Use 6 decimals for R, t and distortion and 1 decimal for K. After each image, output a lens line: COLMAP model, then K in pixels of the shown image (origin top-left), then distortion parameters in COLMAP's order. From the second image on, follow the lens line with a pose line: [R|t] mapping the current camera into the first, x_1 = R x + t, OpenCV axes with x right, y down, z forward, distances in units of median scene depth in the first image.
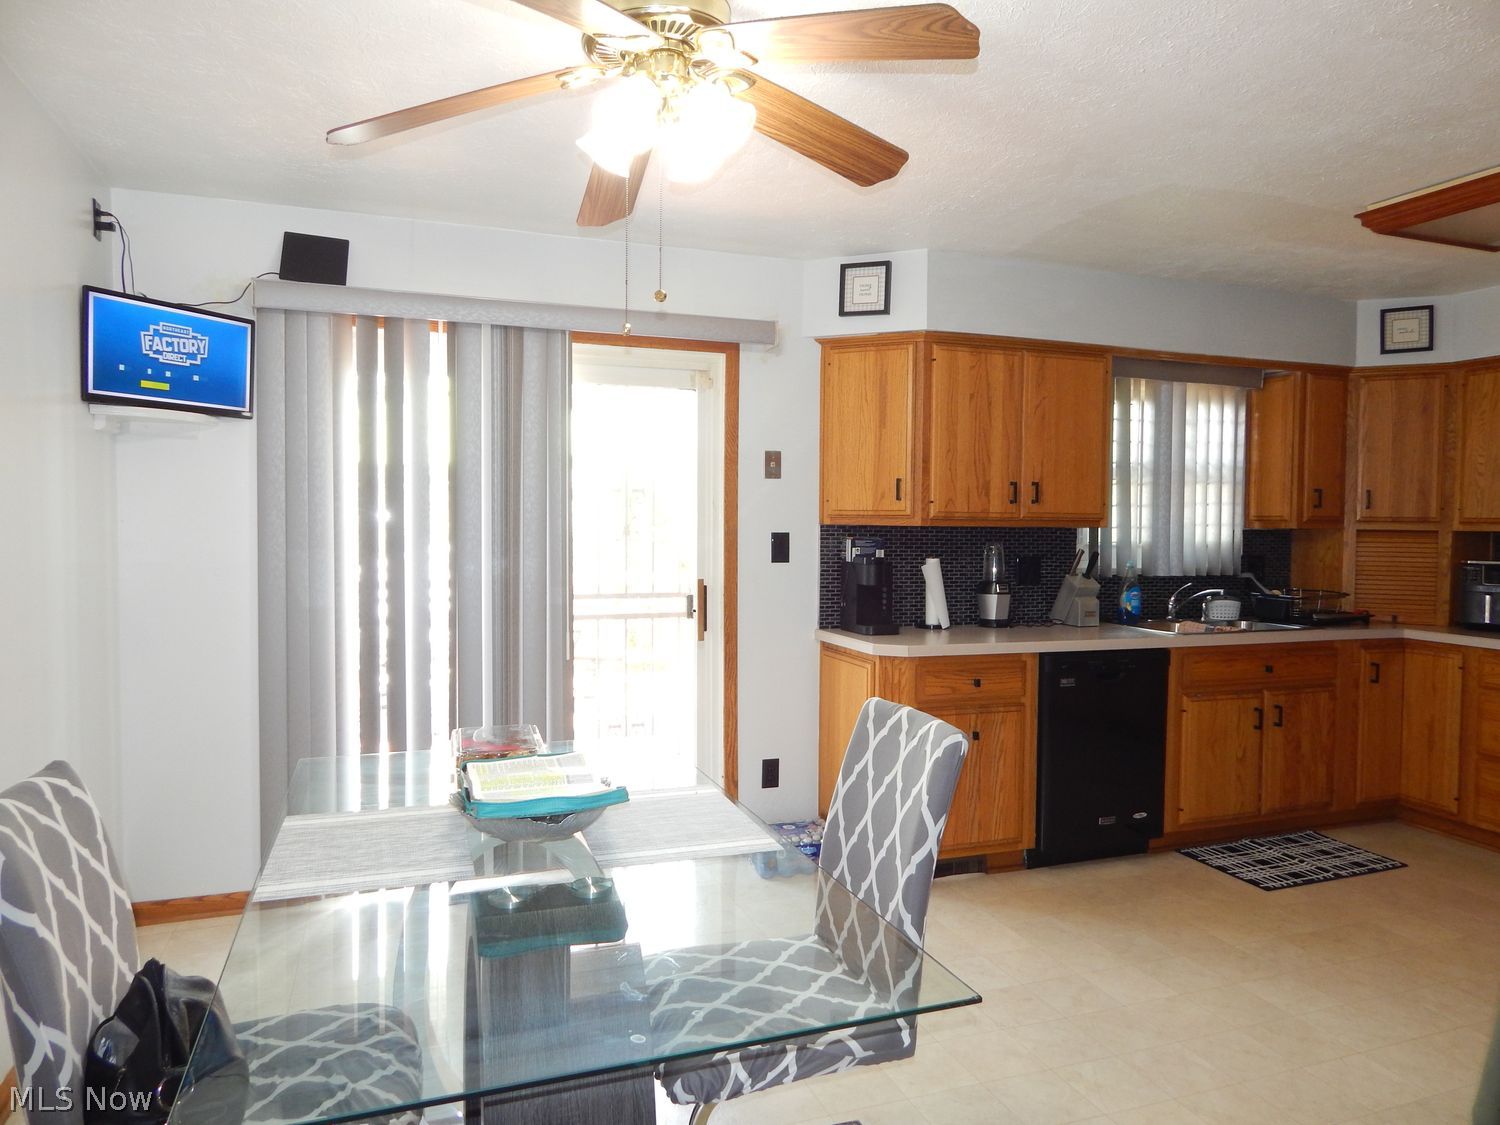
lens RADIAL K [[992.6, 0, 747.7], [0, 992.6, 554.6], [0, 0, 1]] dist [-0.000720, -0.005908]
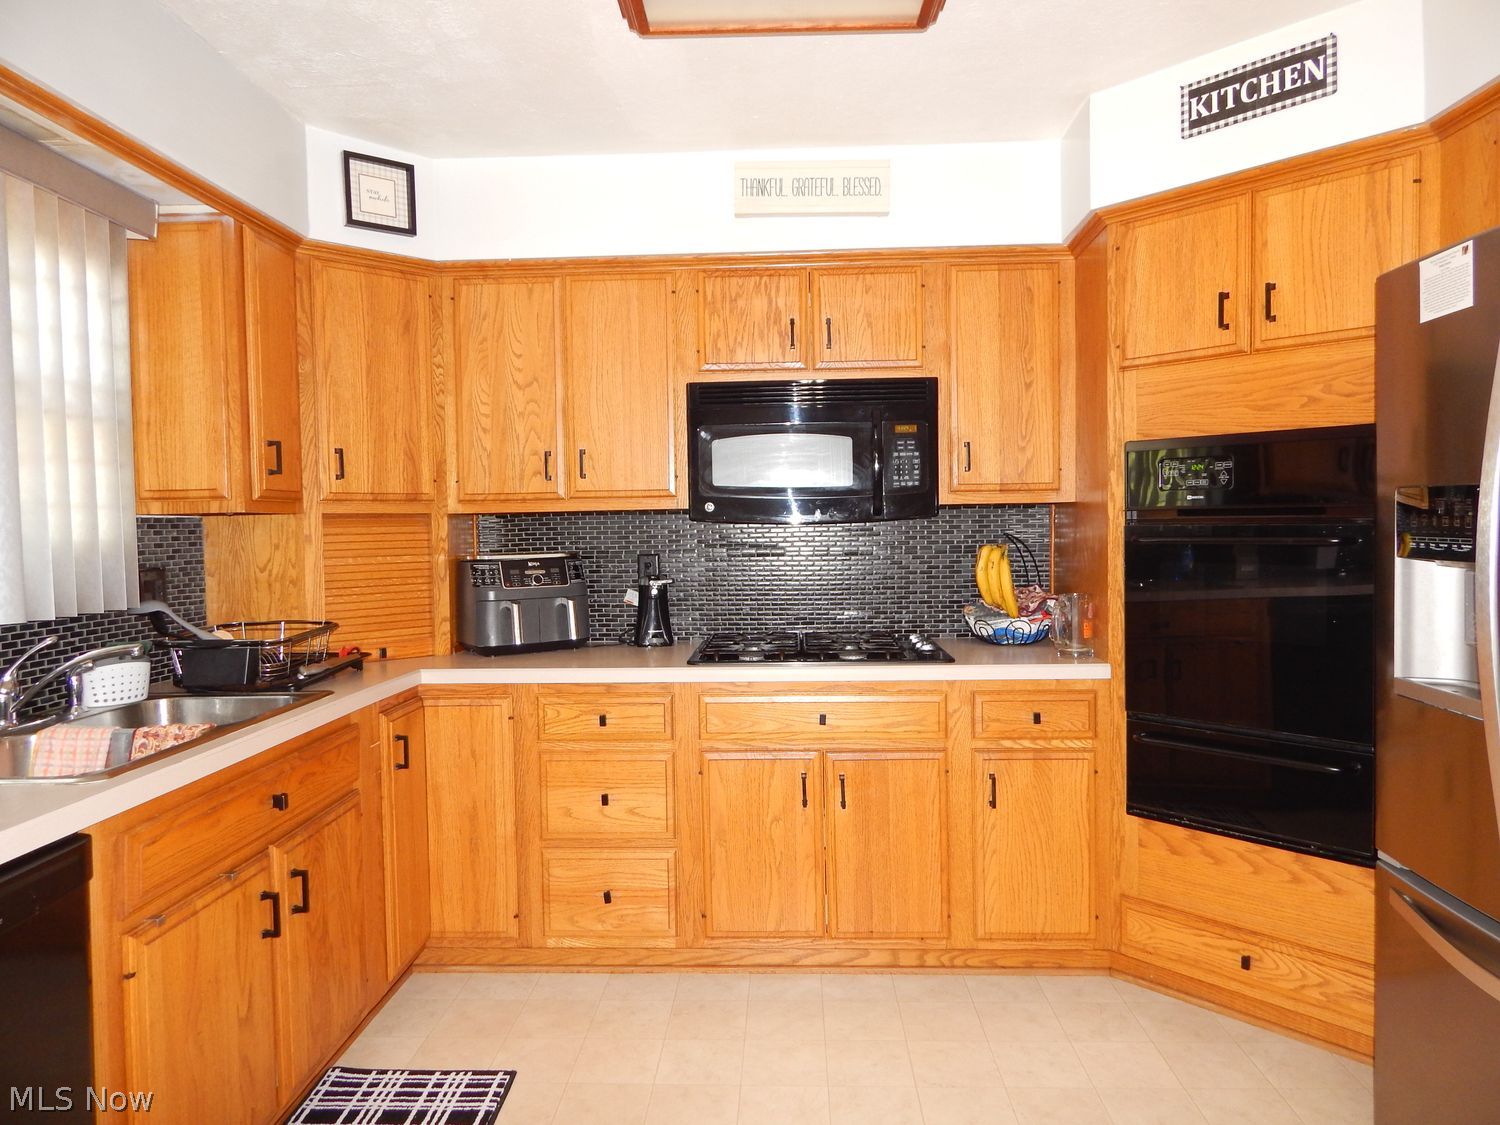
lens RADIAL K [[992.6, 0, 748.0], [0, 992.6, 558.2], [0, 0, 1]] dist [-0.000720, -0.005908]
pose [[0.383099, -0.048251, 0.922446, 0.162522], [0.051968, 0.998179, 0.030630, -0.003557], [-0.922244, 0.036203, 0.384909, 0.550013]]
